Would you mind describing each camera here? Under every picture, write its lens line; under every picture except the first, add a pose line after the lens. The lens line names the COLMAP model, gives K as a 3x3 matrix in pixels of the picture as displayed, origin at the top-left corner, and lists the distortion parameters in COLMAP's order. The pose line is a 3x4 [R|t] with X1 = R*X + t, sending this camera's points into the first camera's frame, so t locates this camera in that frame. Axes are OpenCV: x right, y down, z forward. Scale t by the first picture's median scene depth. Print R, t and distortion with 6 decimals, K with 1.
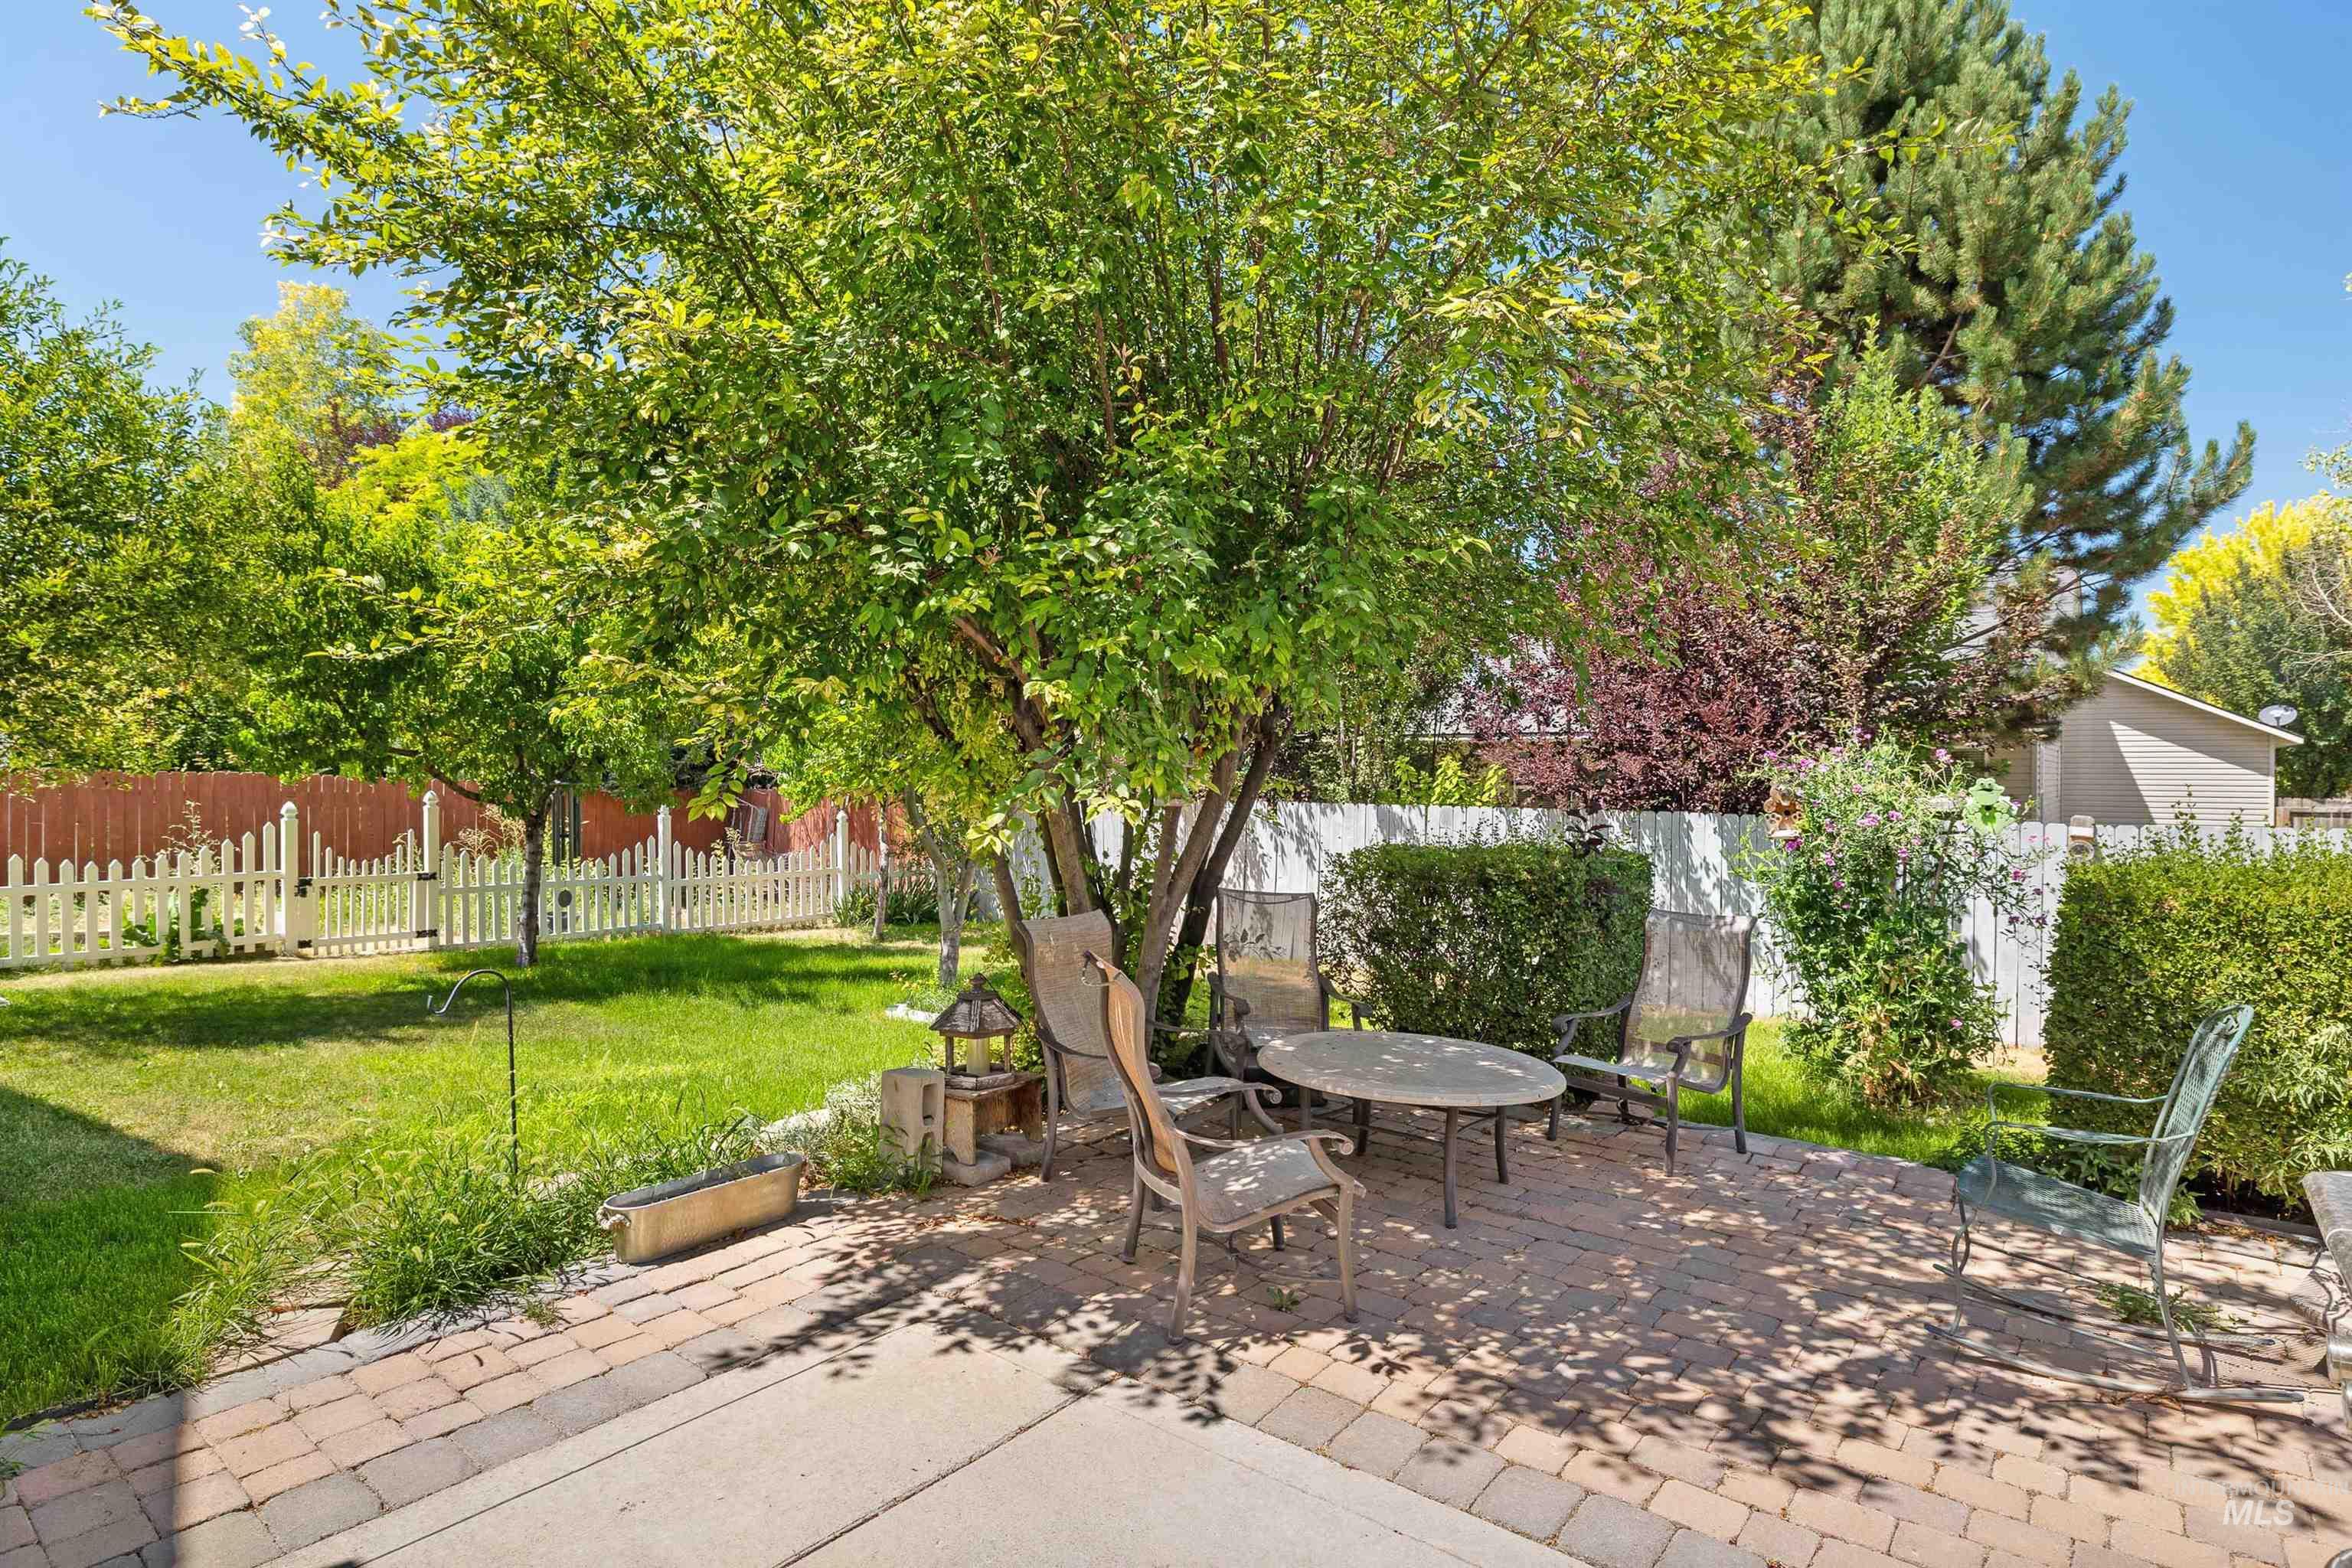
lens RADIAL K [[1198.0, 0, 1186.8], [0, 1198.0, 792.1], [0, 0, 1]] dist [-0.004245, -0.000130]
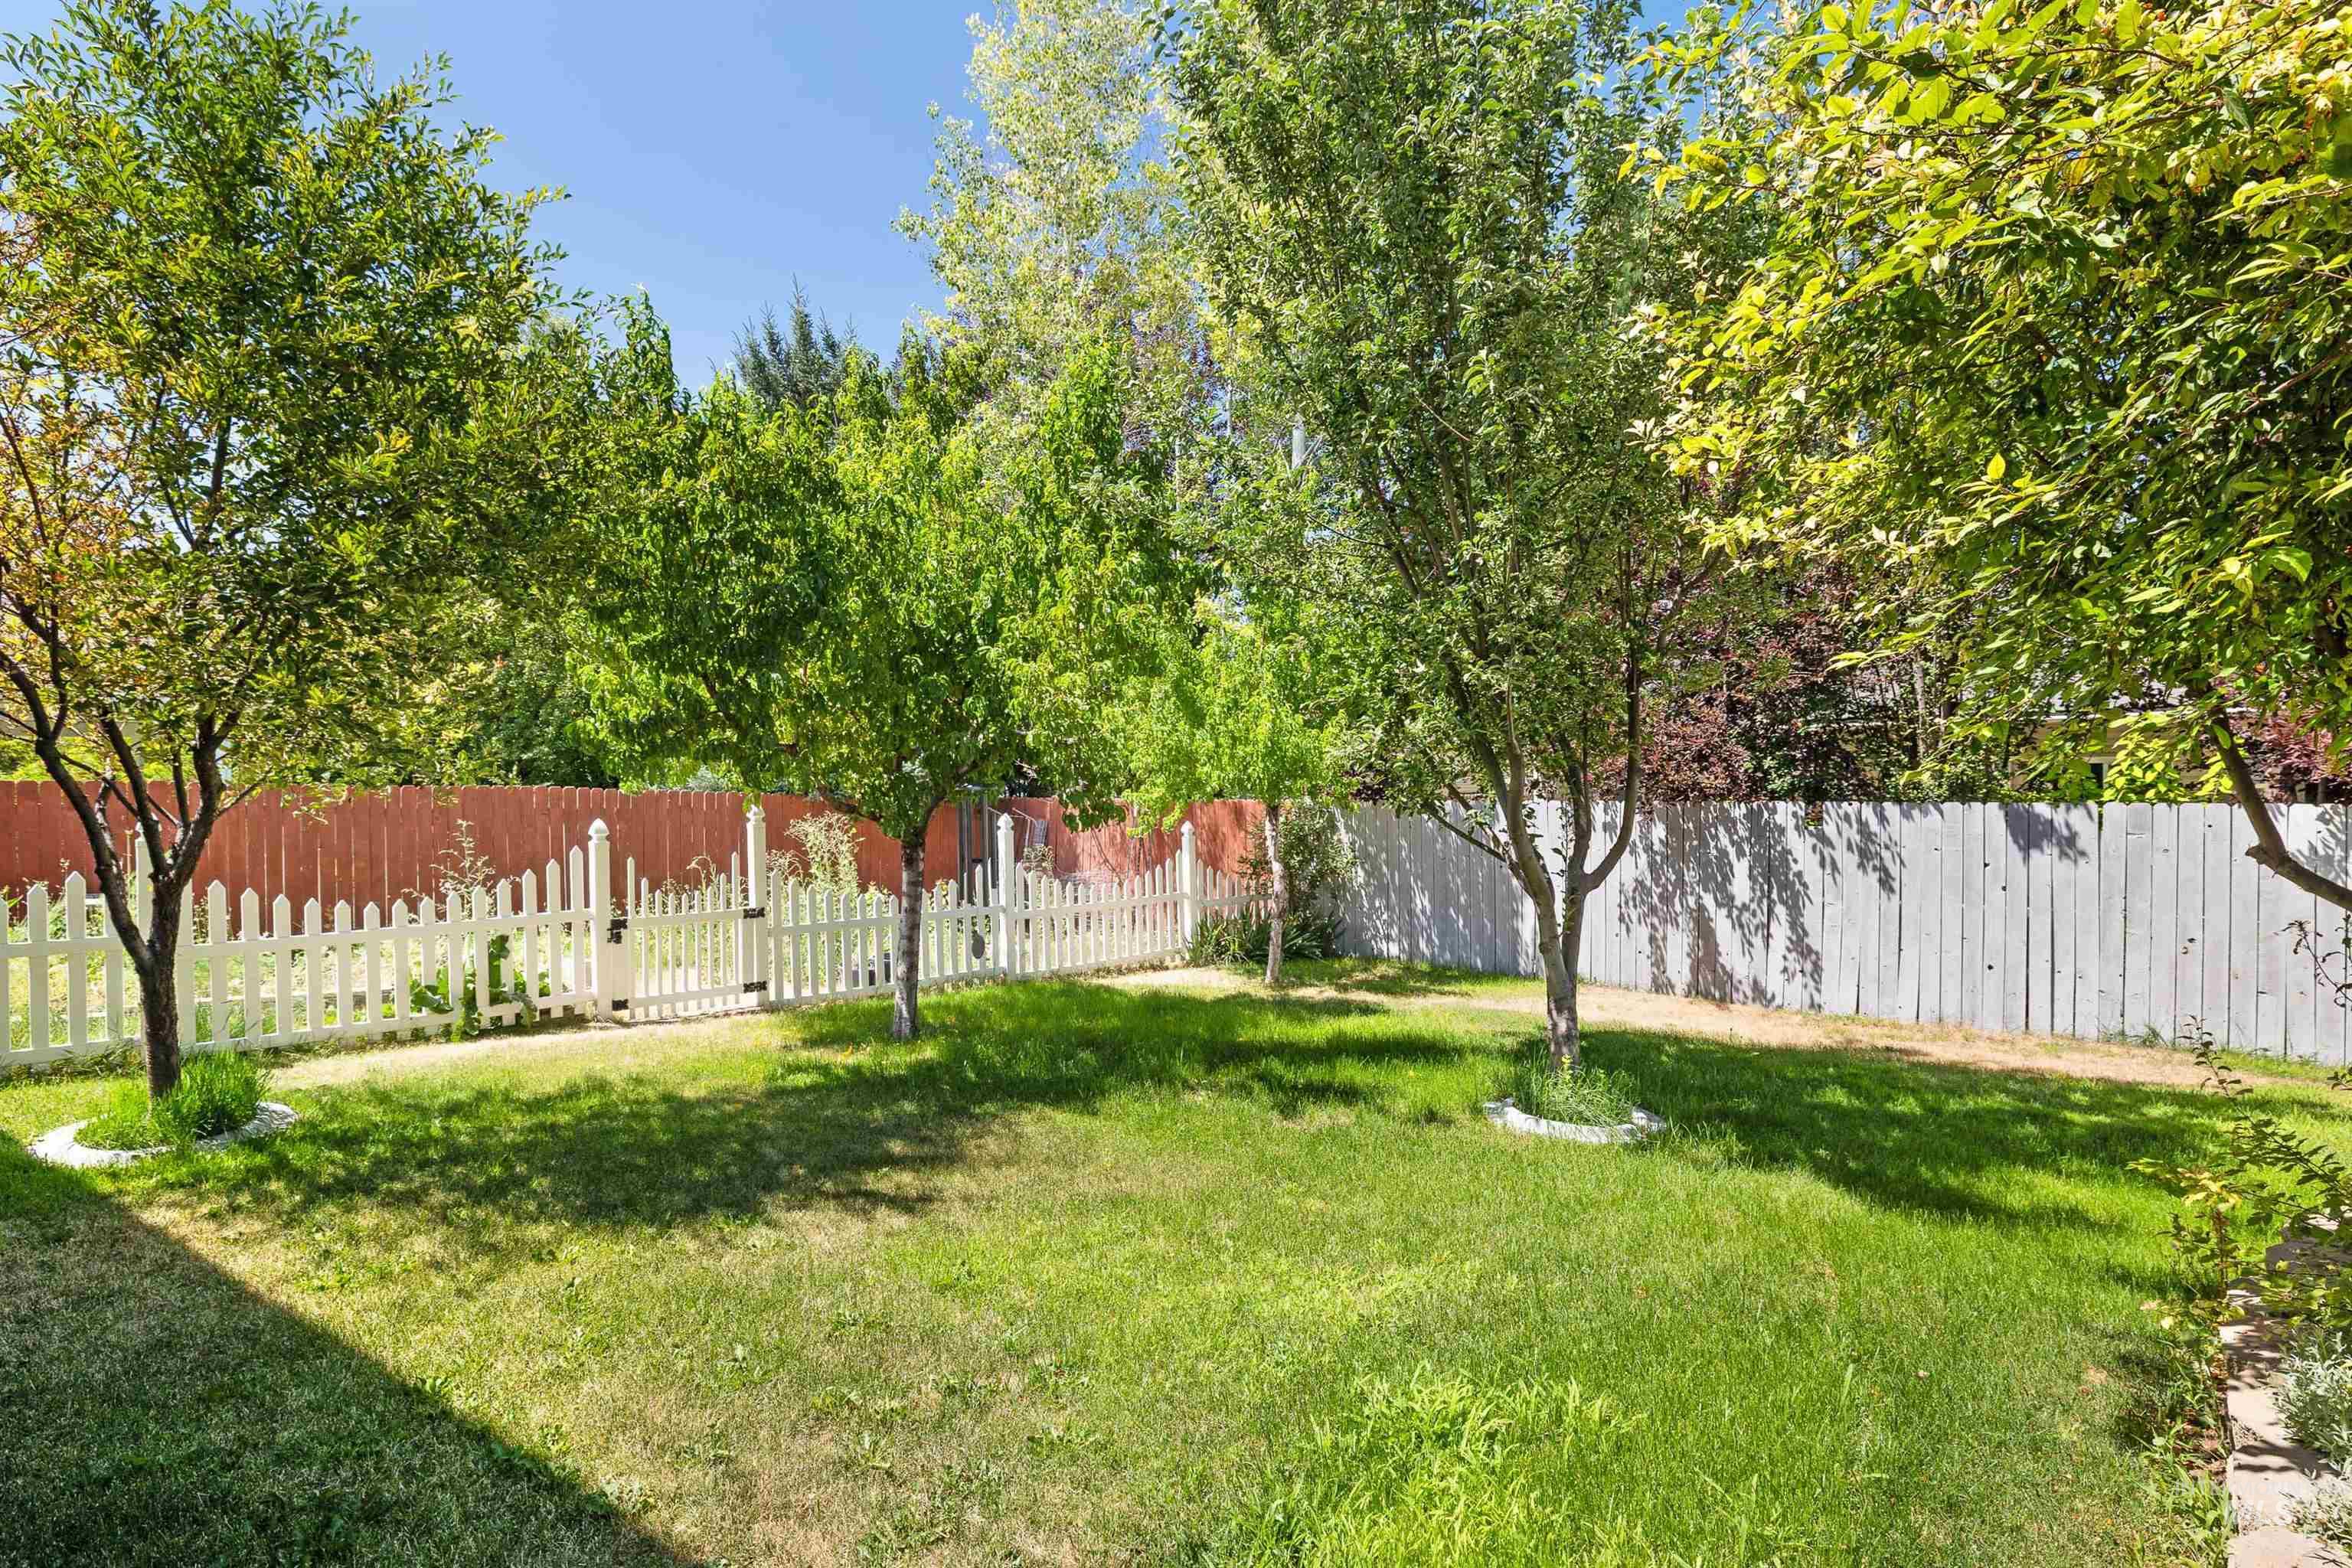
lens RADIAL K [[1198.0, 0, 1165.3], [0, 1198.0, 789.3], [0, 0, 1]] dist [-0.004245, -0.000130]
pose [[0.993819, -0.016659, -0.109755, -0.306757], [0.015594, 0.999823, -0.010556, 0.002780], [0.109912, 0.008780, 0.993903, 0.278068]]
